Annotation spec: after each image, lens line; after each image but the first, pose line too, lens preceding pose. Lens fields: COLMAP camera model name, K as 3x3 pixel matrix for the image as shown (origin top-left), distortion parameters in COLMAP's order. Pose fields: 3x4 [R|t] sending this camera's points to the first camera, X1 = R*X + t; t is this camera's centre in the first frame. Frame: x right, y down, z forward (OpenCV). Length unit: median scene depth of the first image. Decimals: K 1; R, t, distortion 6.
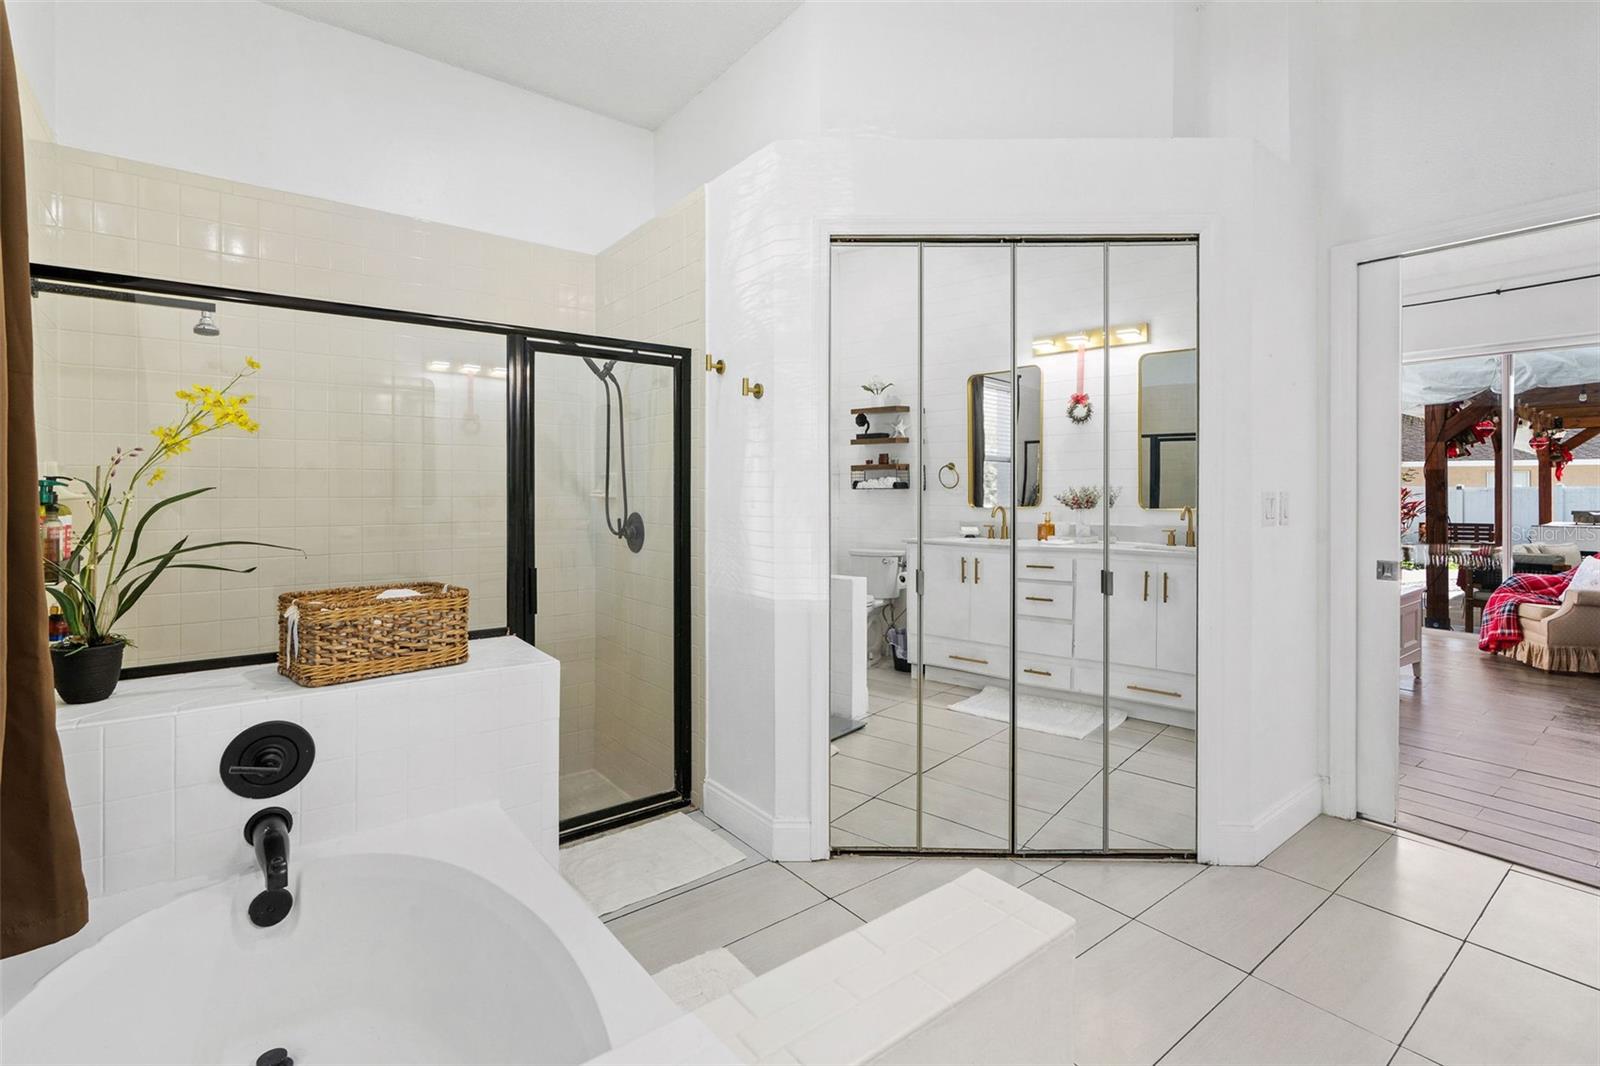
lens RADIAL K [[734.6, 0, 806.6], [0, 734.6, 501.9], [0, 0, 1]] dist [-0.002681, 0.000261]
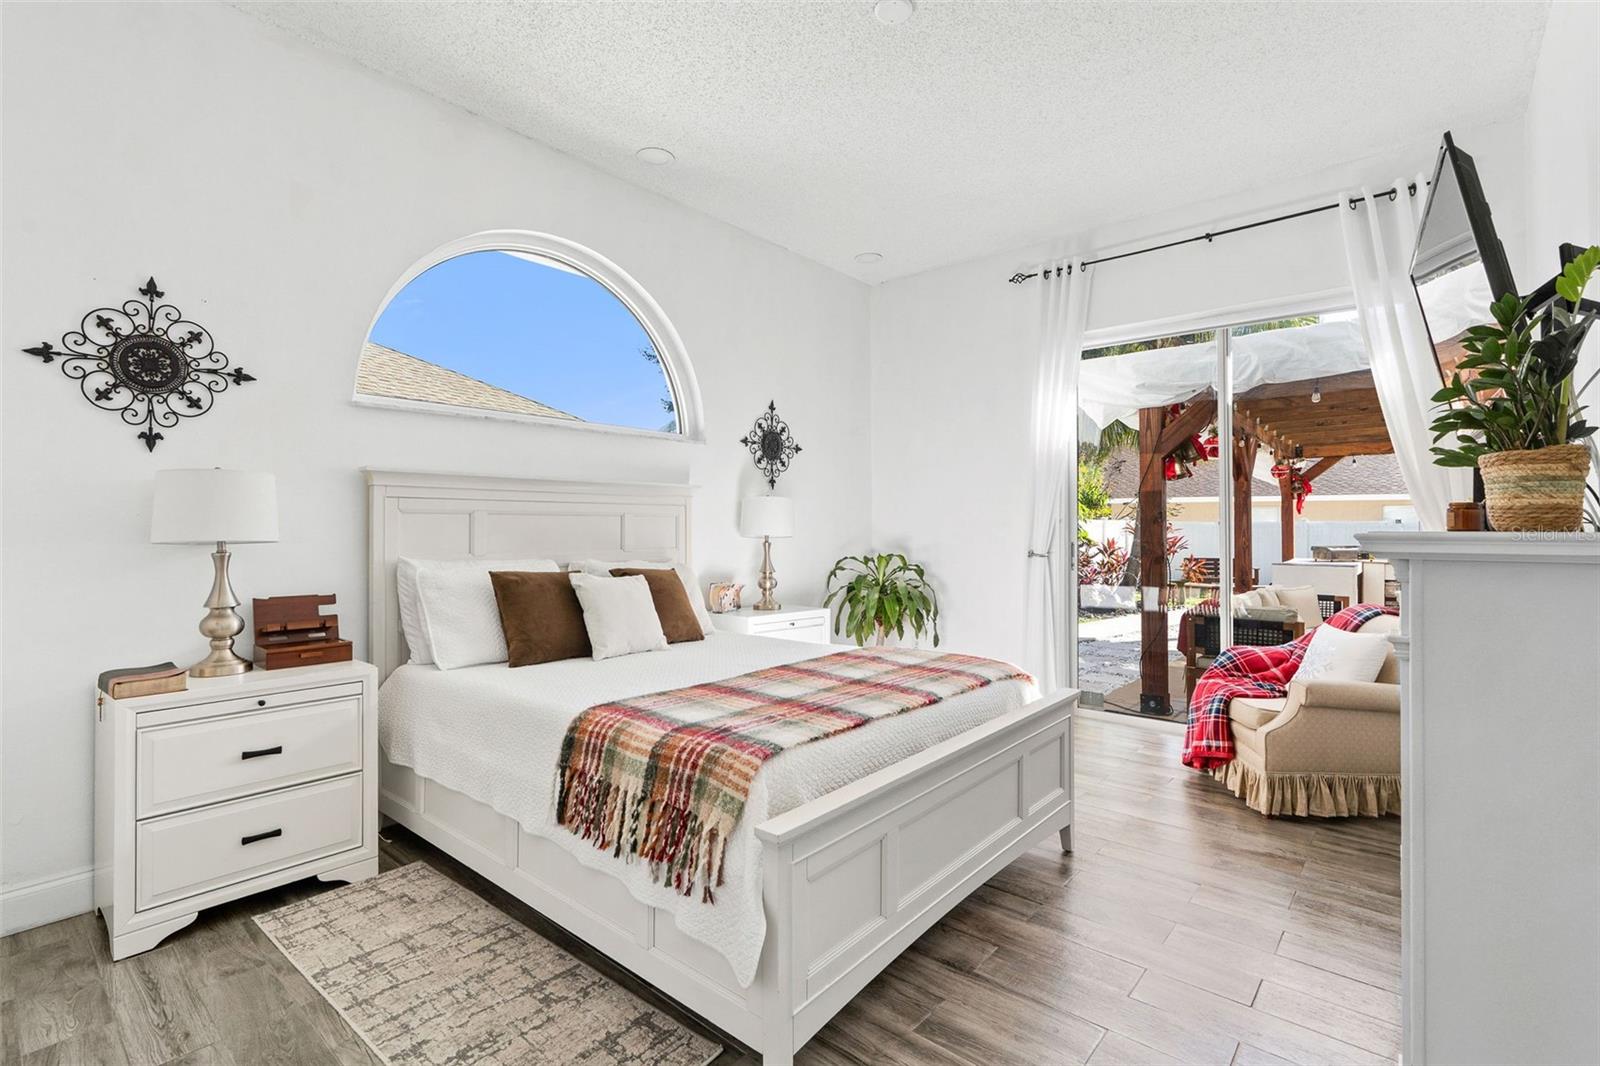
lens RADIAL K [[739.6, 0, 800.0], [0, 739.6, 533.0], [0, 0, 1]] dist [-0.011719, 0.000039]
pose [[0.981401, -0.004697, 0.191913, 0.428070], [0.006421, 0.999944, -0.008360, -0.001497], [-0.191863, 0.009437, 0.981376, 0.392649]]
